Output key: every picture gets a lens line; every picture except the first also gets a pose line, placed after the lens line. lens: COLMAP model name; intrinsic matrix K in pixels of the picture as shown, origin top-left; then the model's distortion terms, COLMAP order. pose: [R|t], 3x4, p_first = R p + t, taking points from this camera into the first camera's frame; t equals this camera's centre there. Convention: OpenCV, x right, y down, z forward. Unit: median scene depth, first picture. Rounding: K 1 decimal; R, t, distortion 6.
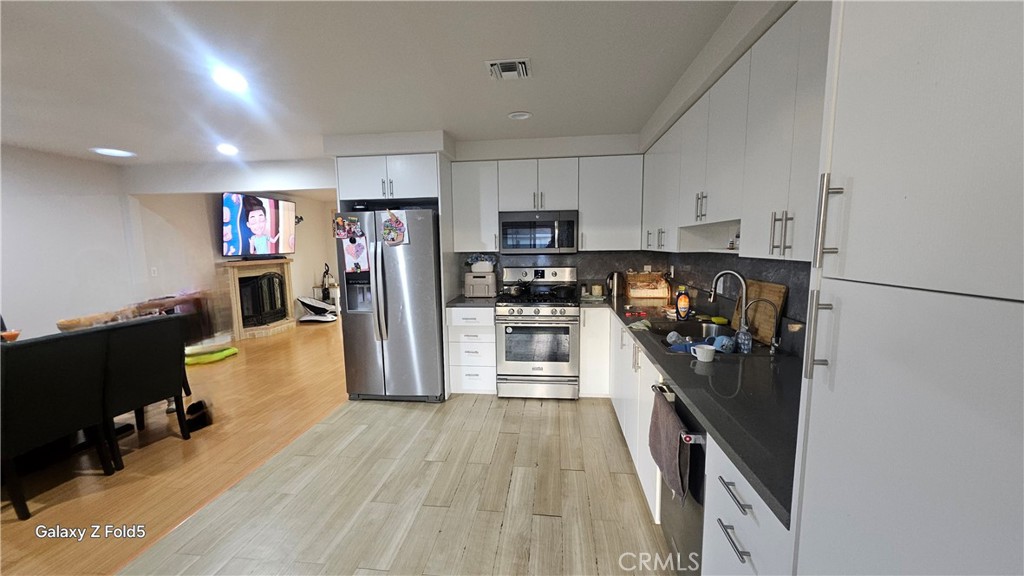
lens RADIAL K [[403.2, 0, 508.9], [0, 403.2, 294.6], [0, 0, 1]] dist [0.000312, -0.000150]
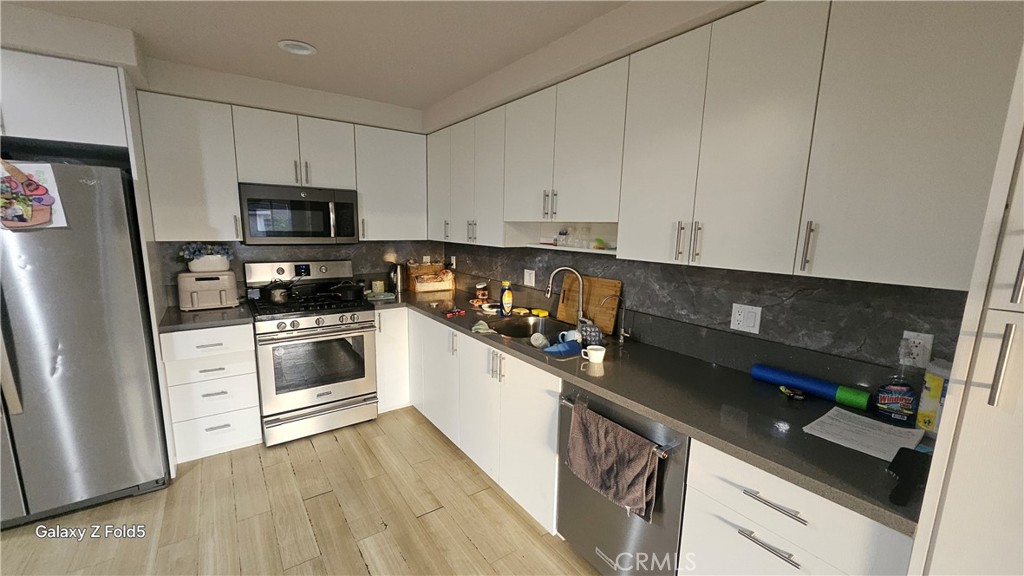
lens RADIAL K [[403.2, 0, 508.9], [0, 403.2, 294.6], [0, 0, 1]] dist [0.000312, -0.000150]
pose [[0.743161, -0.083492, 0.663884, -0.160931], [0.051855, 0.996387, 0.067261, -0.040148], [-0.667101, -0.015561, 0.744805, 0.190998]]
